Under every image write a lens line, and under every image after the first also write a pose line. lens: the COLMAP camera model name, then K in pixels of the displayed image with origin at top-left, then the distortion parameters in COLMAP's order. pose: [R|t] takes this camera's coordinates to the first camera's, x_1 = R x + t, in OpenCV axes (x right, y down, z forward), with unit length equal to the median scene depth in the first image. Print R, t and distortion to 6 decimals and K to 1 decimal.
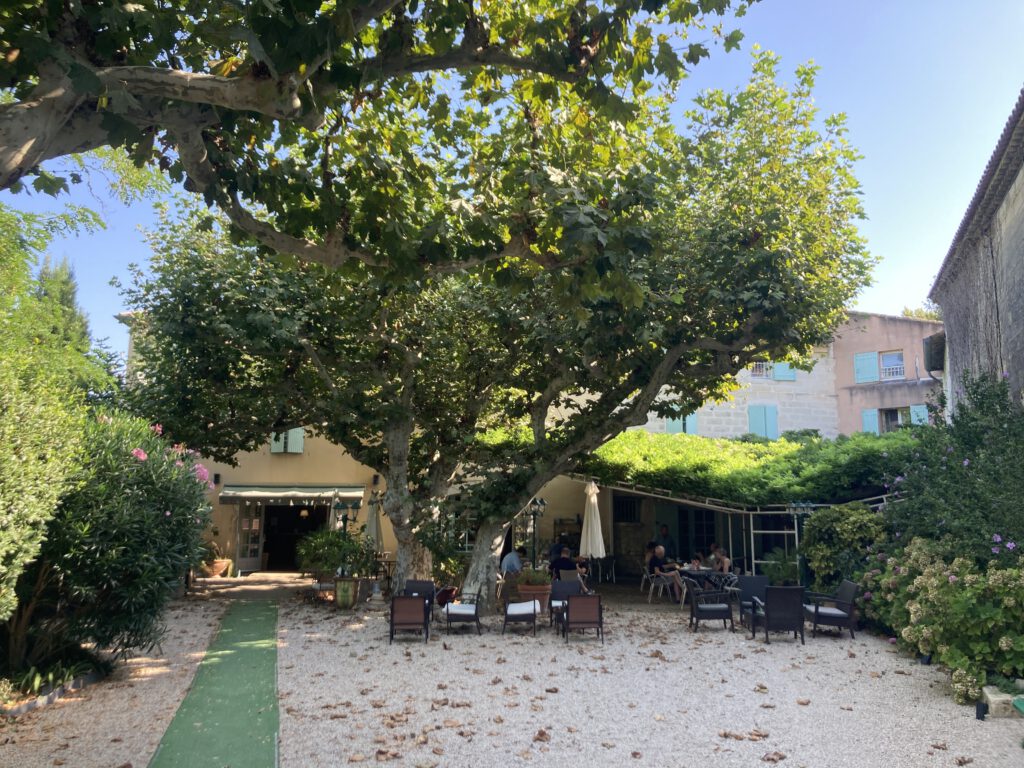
lens RADIAL K [[847.5, 0, 513.2], [0, 847.5, 366.7], [0, 0, 1]] dist [0.100291, -0.173855]
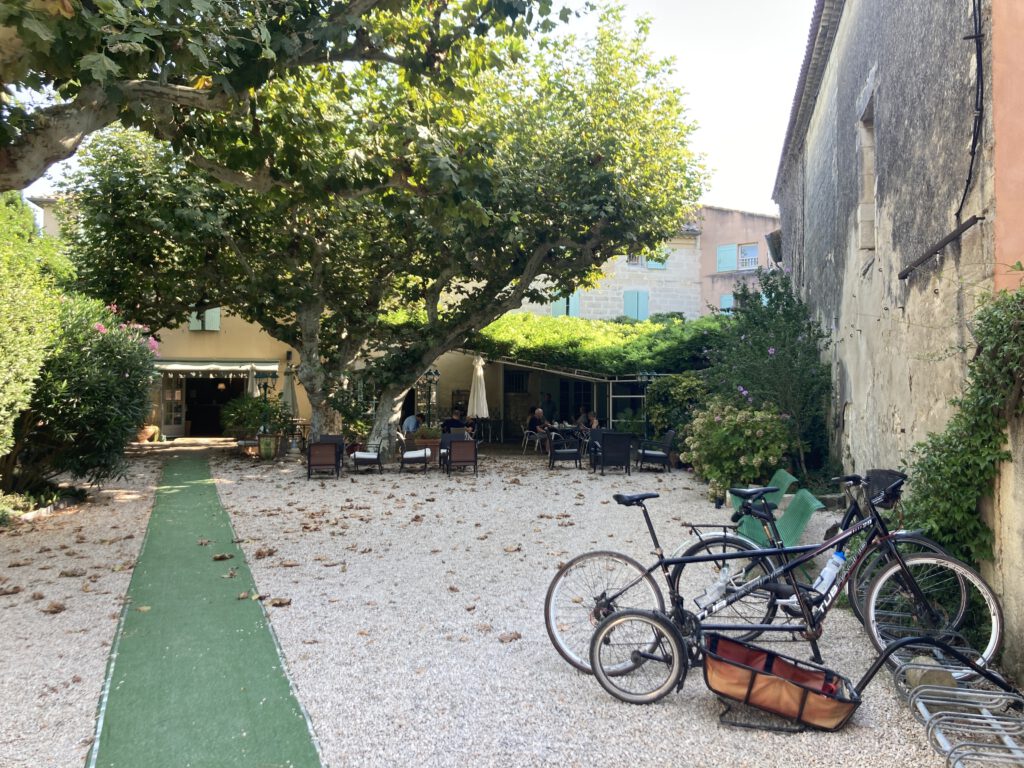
lens RADIAL K [[847.5, 0, 513.2], [0, 847.5, 366.7], [0, 0, 1]] dist [0.100291, -0.173855]
pose [[0.994677, -0.000261, 0.103045, 0.020119], [-0.014001, 0.990381, 0.137655, -0.013837], [-0.102089, -0.138365, 0.985106, -0.181613]]
